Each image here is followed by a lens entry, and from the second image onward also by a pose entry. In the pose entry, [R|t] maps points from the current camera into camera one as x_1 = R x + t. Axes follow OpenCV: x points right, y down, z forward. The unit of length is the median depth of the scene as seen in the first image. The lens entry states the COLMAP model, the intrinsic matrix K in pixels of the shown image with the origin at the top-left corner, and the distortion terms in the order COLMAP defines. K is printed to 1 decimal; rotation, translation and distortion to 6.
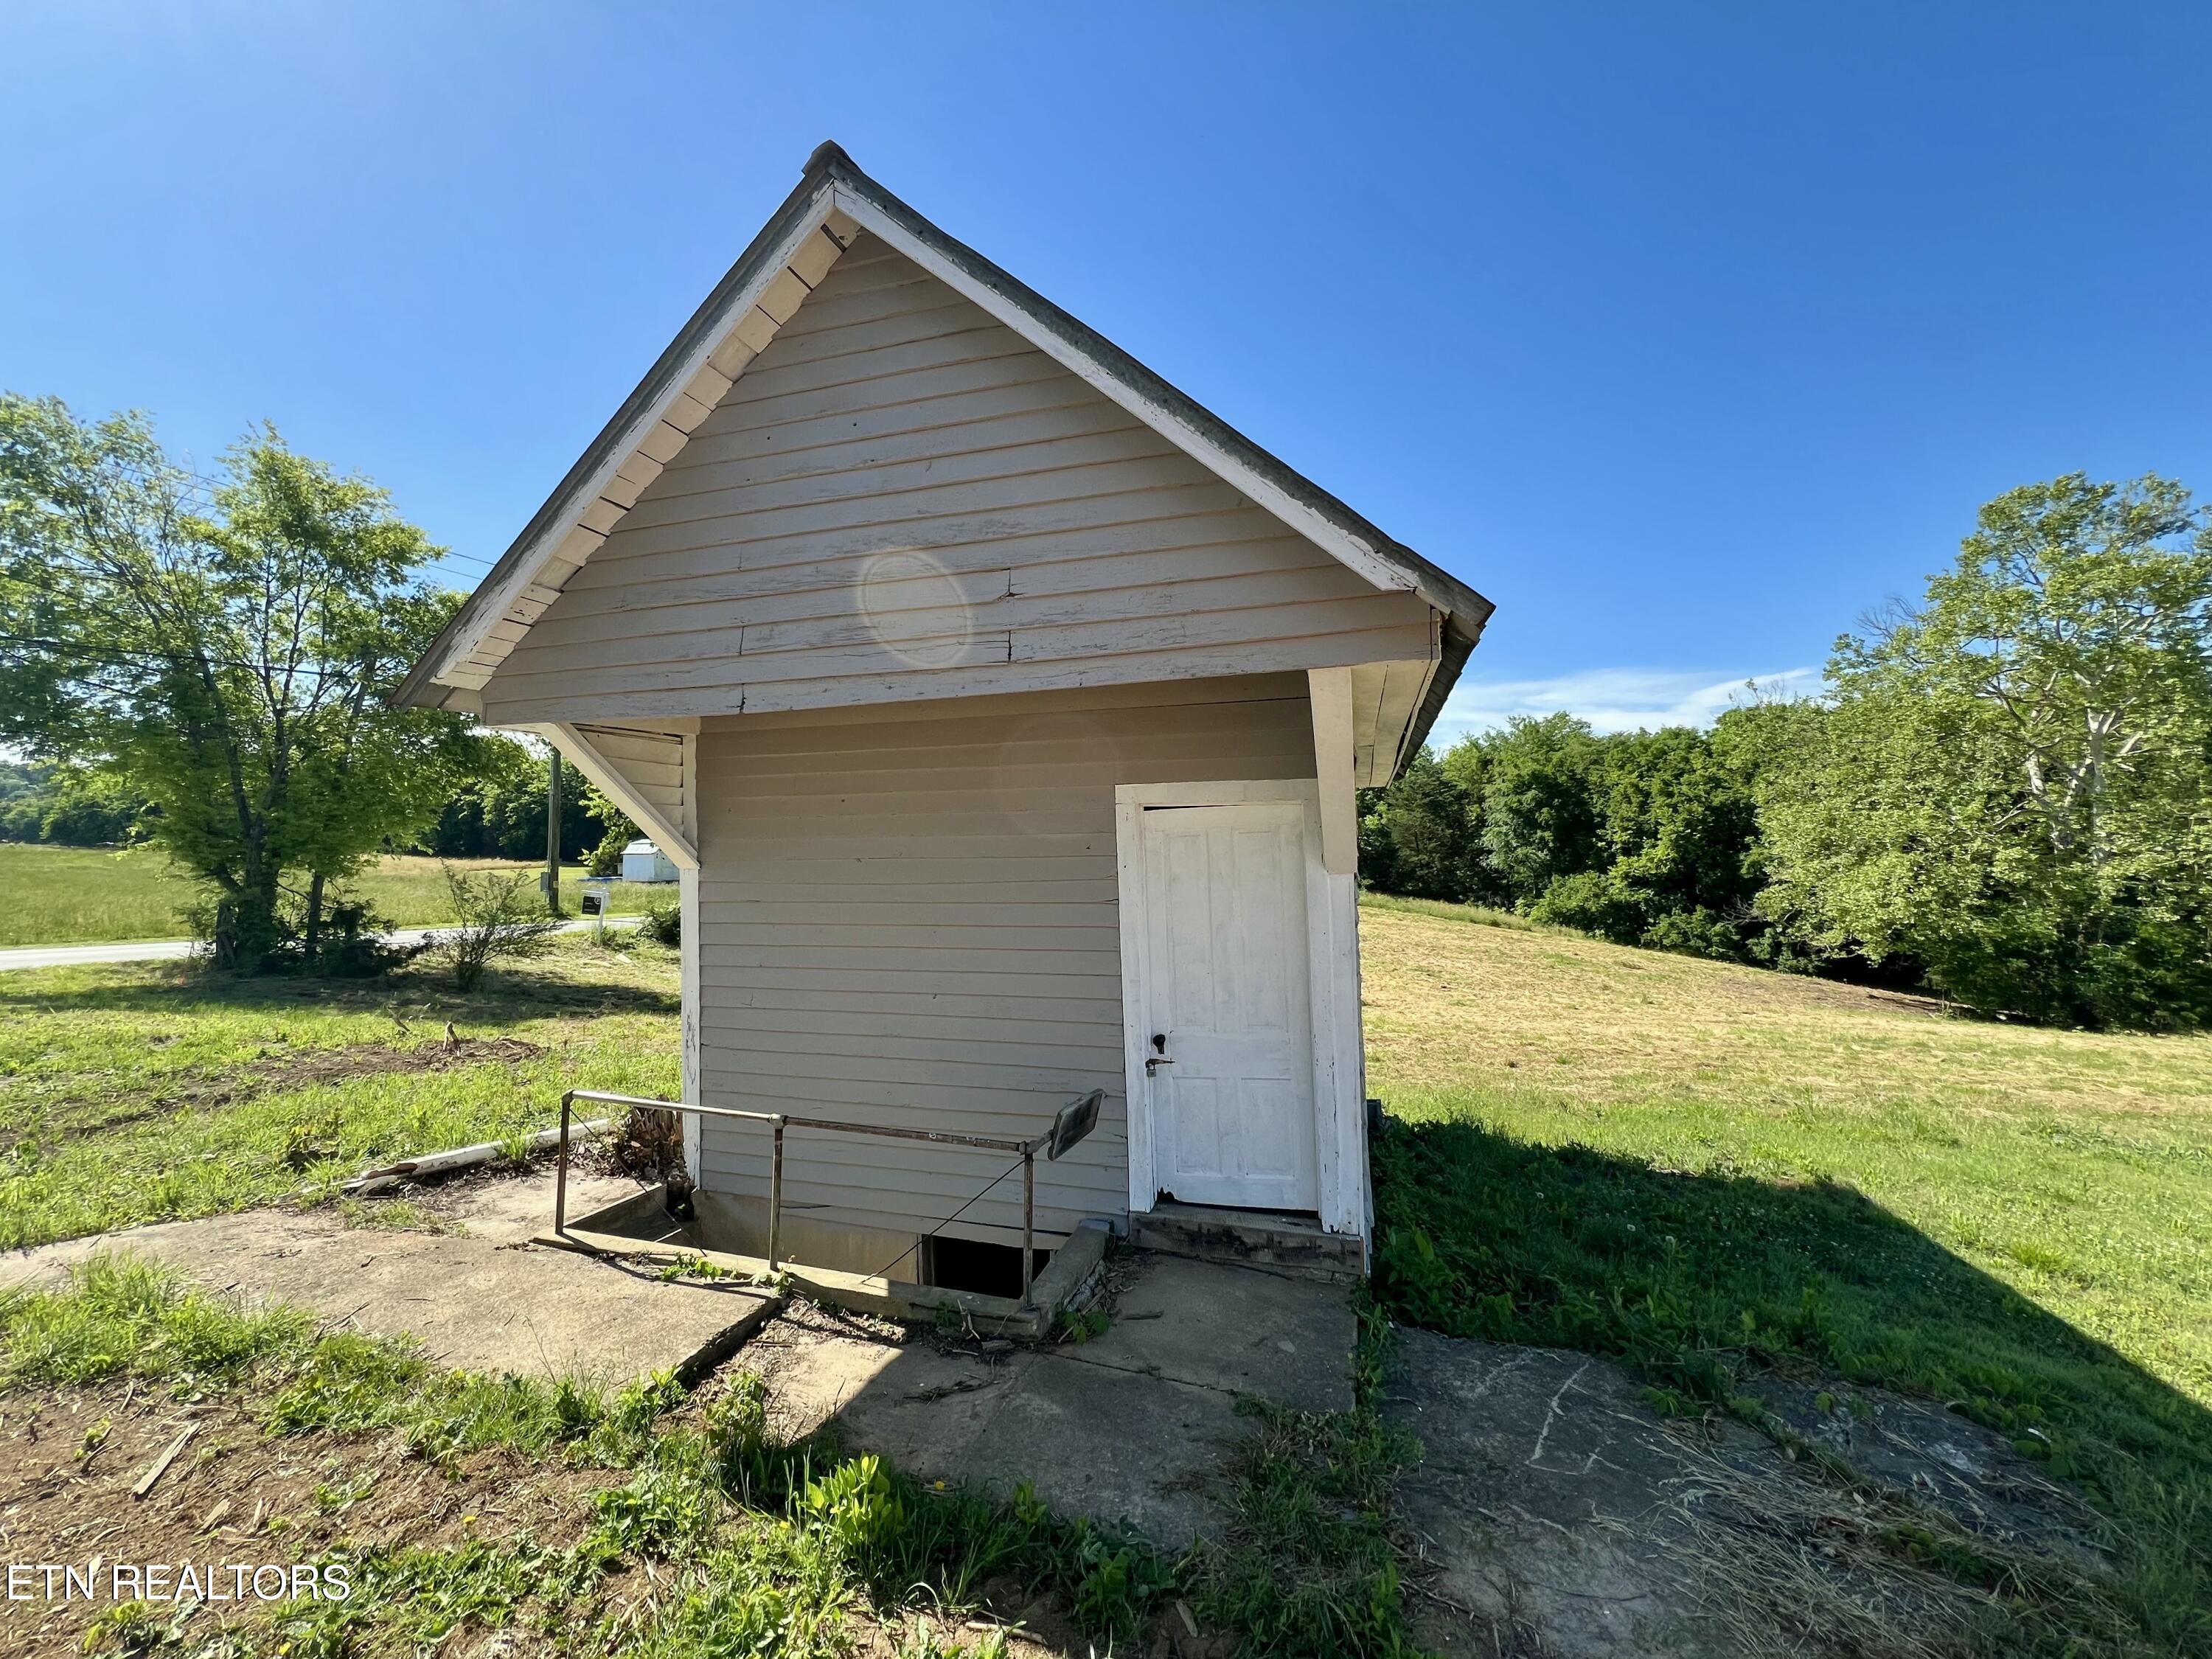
lens RADIAL K [[891.2, 0, 1103.6], [0, 891.2, 827.3], [0, 0, 1]] dist [-0.000892, 0.000356]
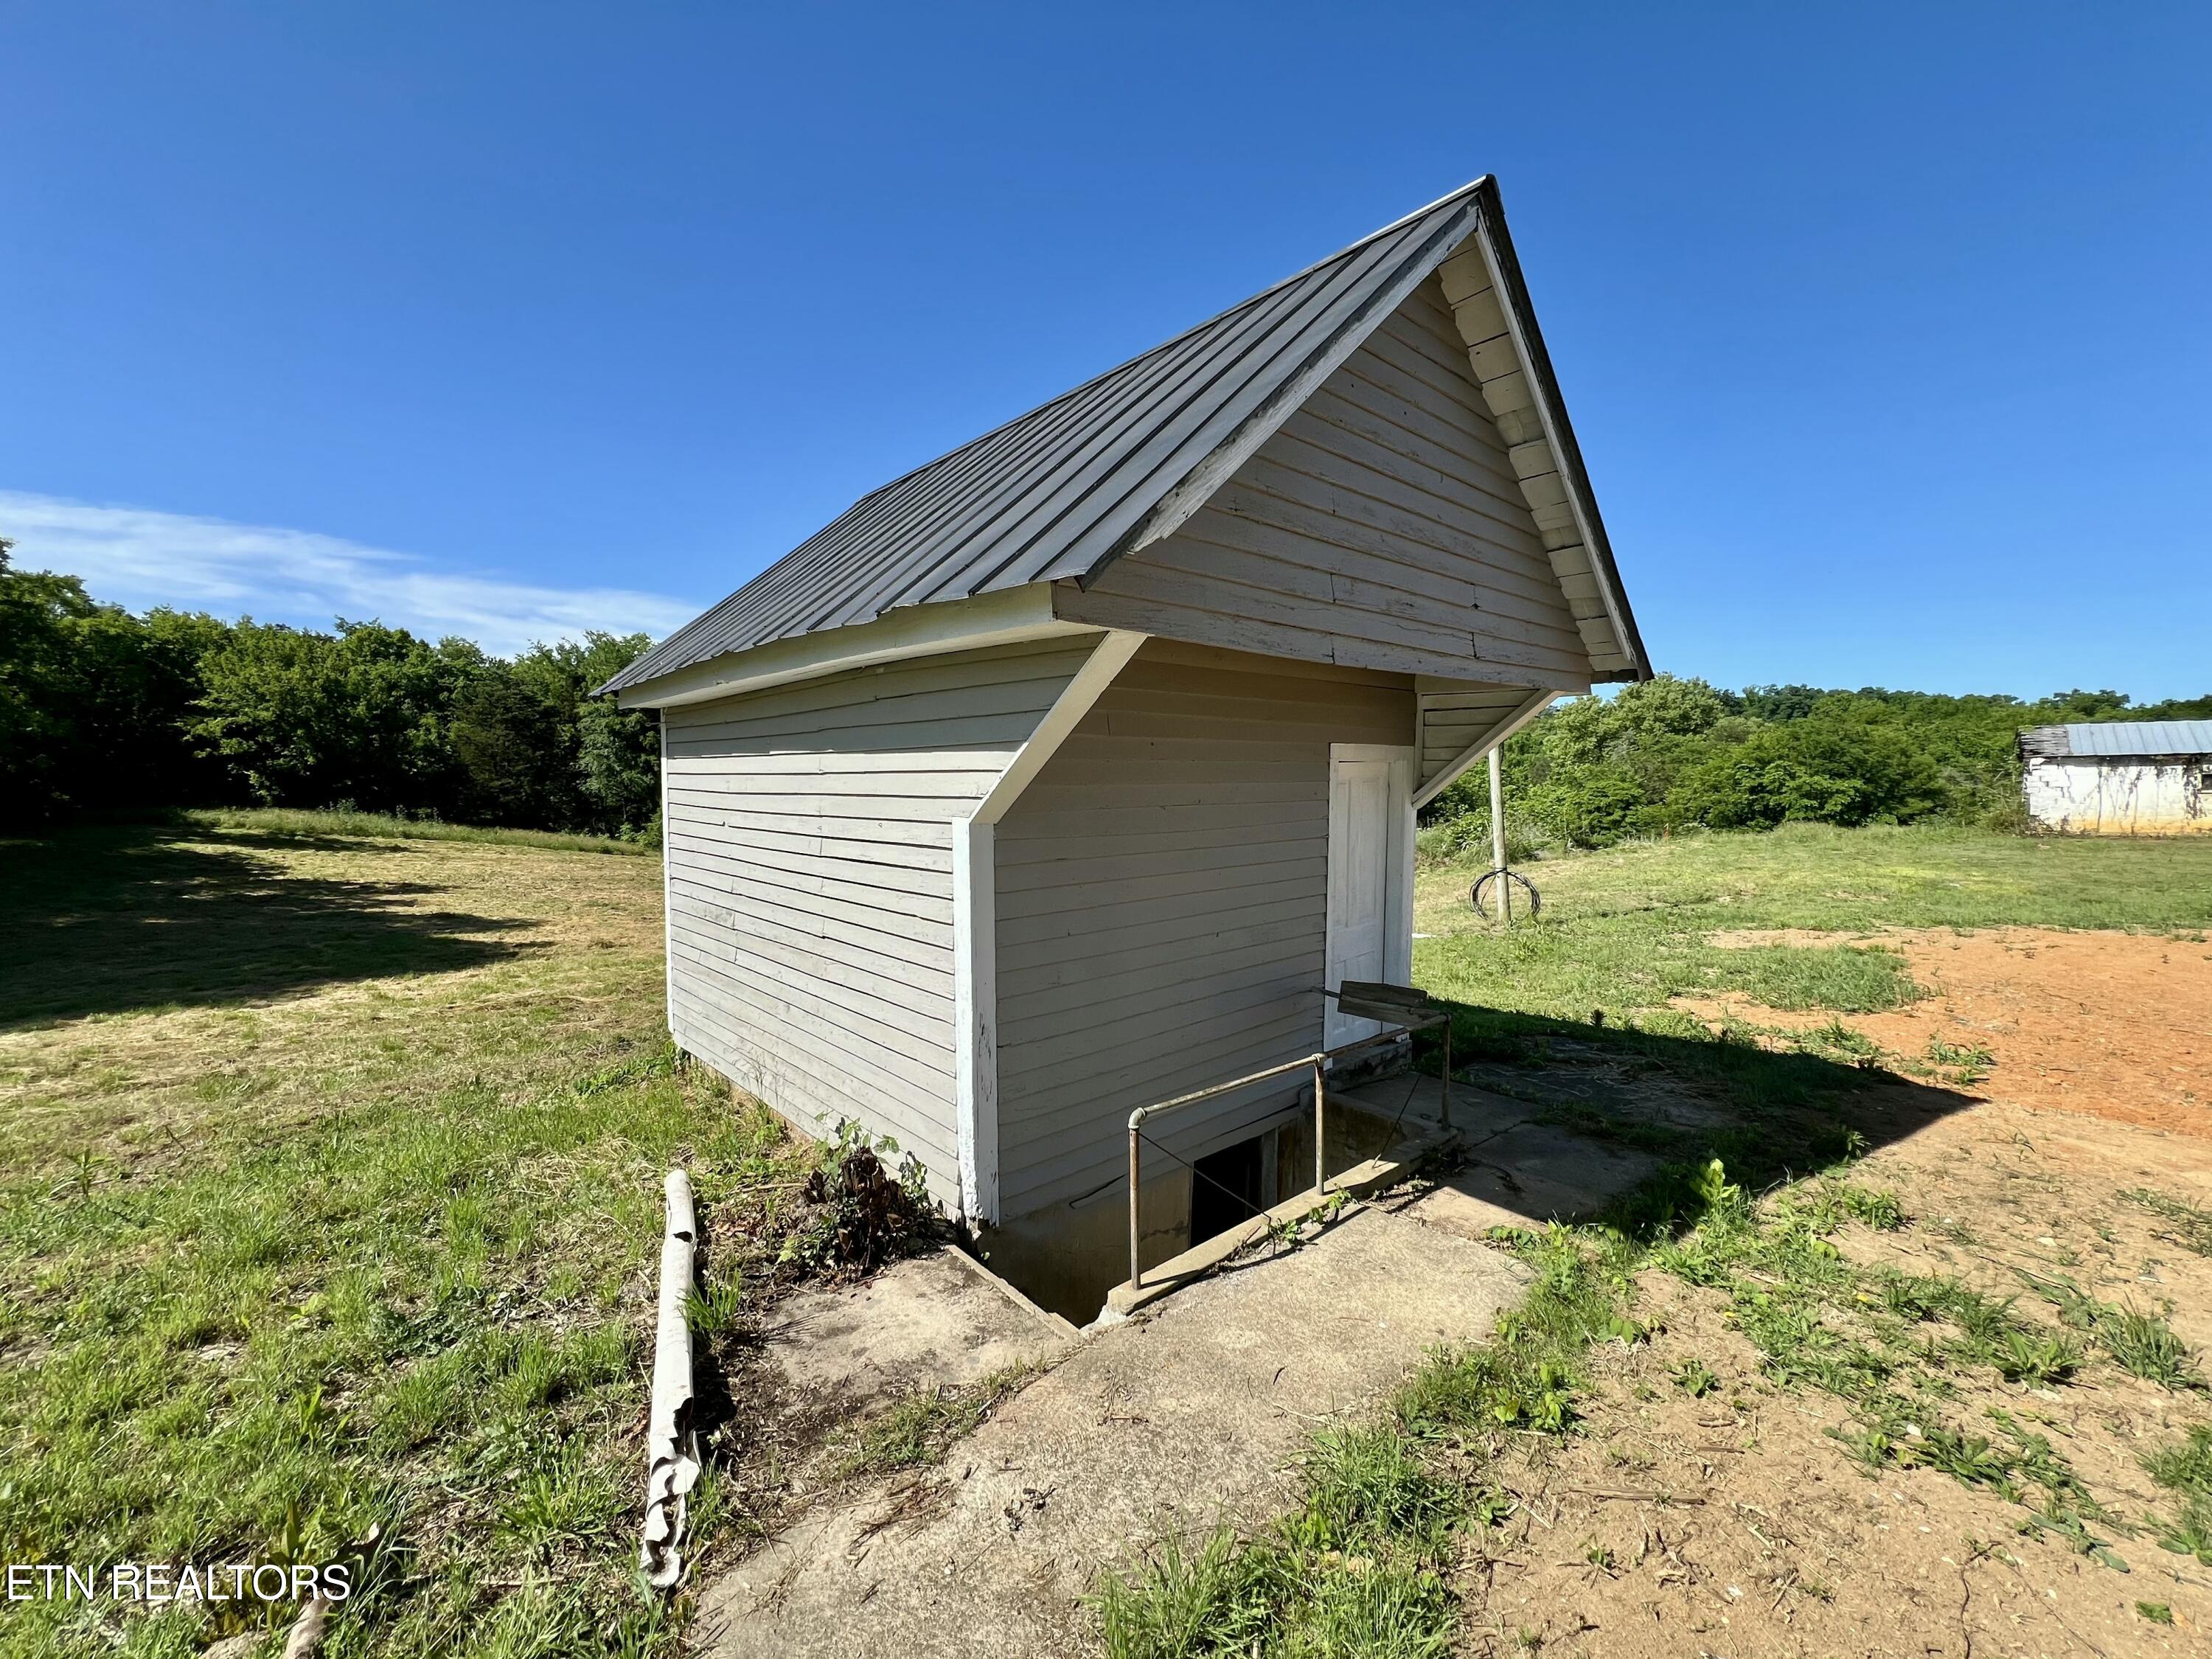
lens RADIAL K [[891.2, 0, 1103.6], [0, 891.2, 827.3], [0, 0, 1]] dist [-0.000892, 0.000356]
pose [[0.528698, -0.043584, 0.847690, -1.056007], [-0.030424, 0.997066, 0.070240, -0.006852], [-0.848264, -0.062926, 0.525821, 0.522086]]
